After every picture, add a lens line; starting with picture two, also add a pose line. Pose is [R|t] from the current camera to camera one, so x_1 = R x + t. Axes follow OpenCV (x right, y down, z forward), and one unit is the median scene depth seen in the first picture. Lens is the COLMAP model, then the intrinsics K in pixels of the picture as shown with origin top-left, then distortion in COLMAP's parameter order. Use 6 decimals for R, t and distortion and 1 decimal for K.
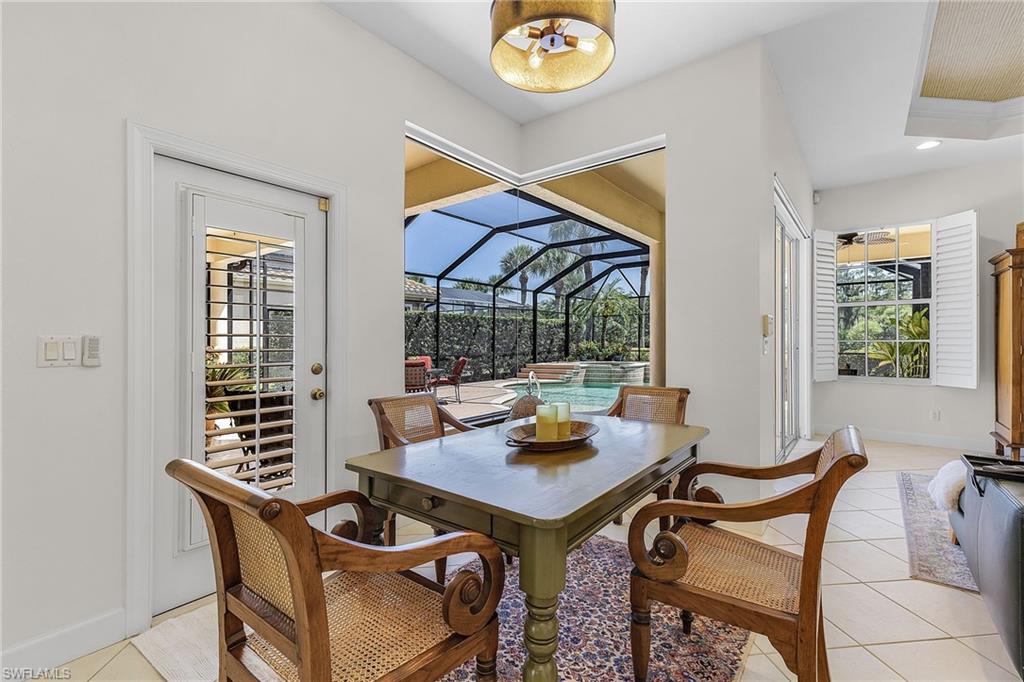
lens RADIAL K [[415.2, 0, 510.6], [0, 415.2, 339.0], [0, 0, 1]] dist [0.001308, -0.004775]
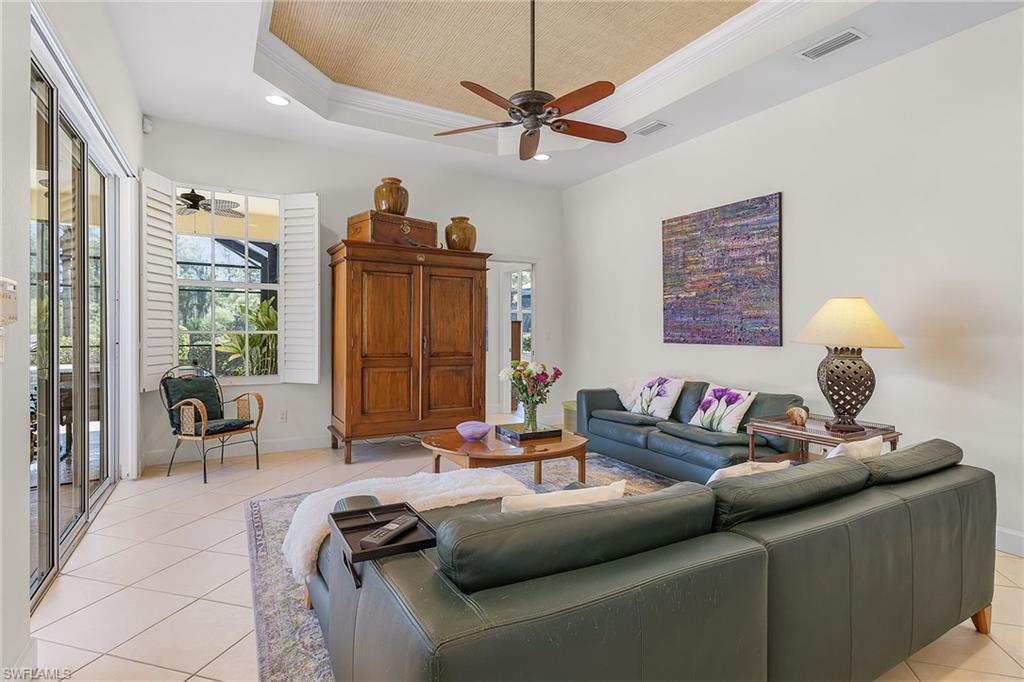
lens RADIAL K [[503.8, 0, 512.0], [0, 503.8, 341.0], [0, 0, 1]] dist [0.031268, -0.000124]
pose [[0.333070, -0.014181, 0.942795, 0.138992], [-0.010644, 0.999767, 0.018798, -0.002780], [-0.942842, -0.016296, 0.332842, 0.147542]]
